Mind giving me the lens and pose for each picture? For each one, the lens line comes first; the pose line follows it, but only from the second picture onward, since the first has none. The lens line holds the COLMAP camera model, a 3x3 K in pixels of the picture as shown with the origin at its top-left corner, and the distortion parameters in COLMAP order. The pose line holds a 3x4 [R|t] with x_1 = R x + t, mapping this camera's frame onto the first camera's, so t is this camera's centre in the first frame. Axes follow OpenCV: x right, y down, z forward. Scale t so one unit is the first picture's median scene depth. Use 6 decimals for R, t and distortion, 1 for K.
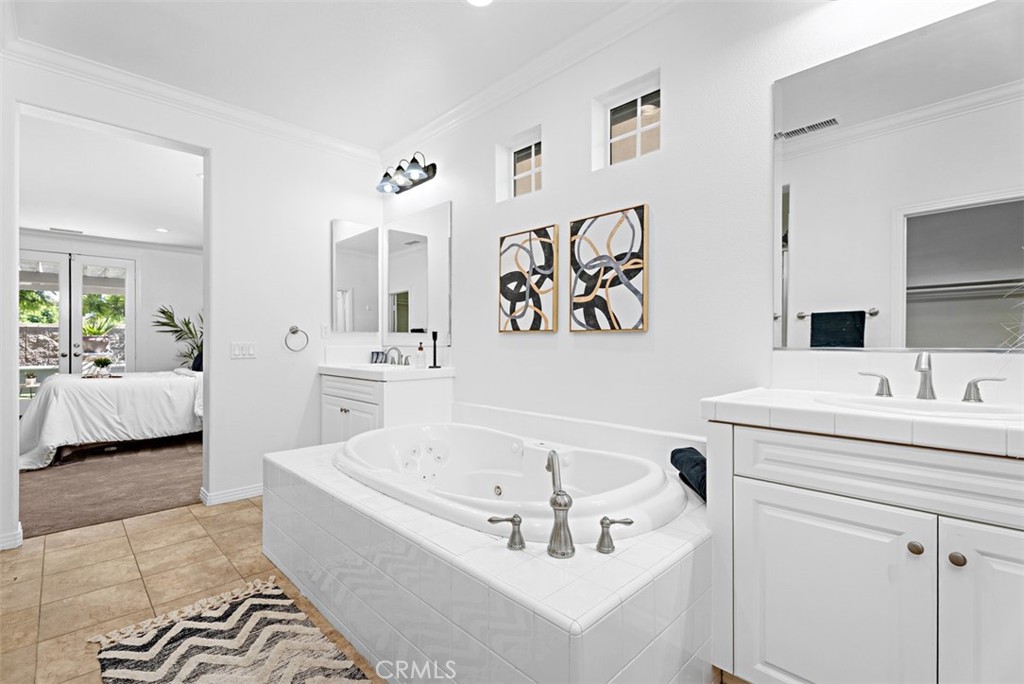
lens RADIAL K [[459.2, 0, 517.8], [0, 459.2, 345.9], [0, 0, 1]] dist [0.003841, 0.000810]
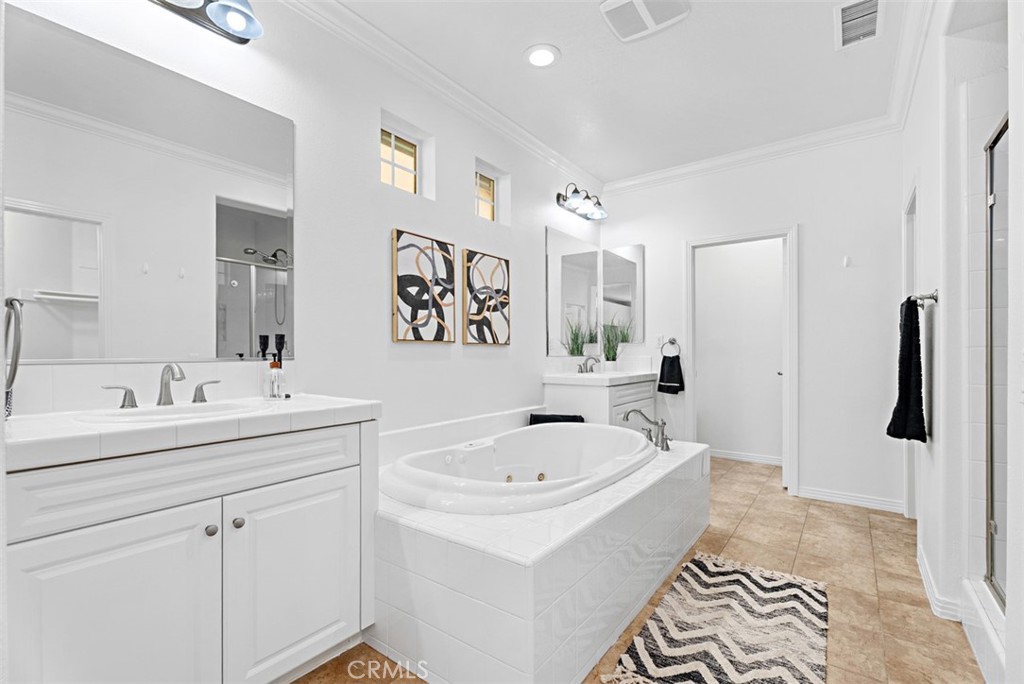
lens RADIAL K [[459.2, 0, 519.1], [0, 459.2, 347.1], [0, 0, 1]] dist [0.003841, 0.000810]
pose [[-0.157032, 0.013236, 0.987505, -0.969980], [0.009892, 0.999881, -0.011829, -0.006986], [-0.987544, 0.007911, -0.157144, 0.975015]]
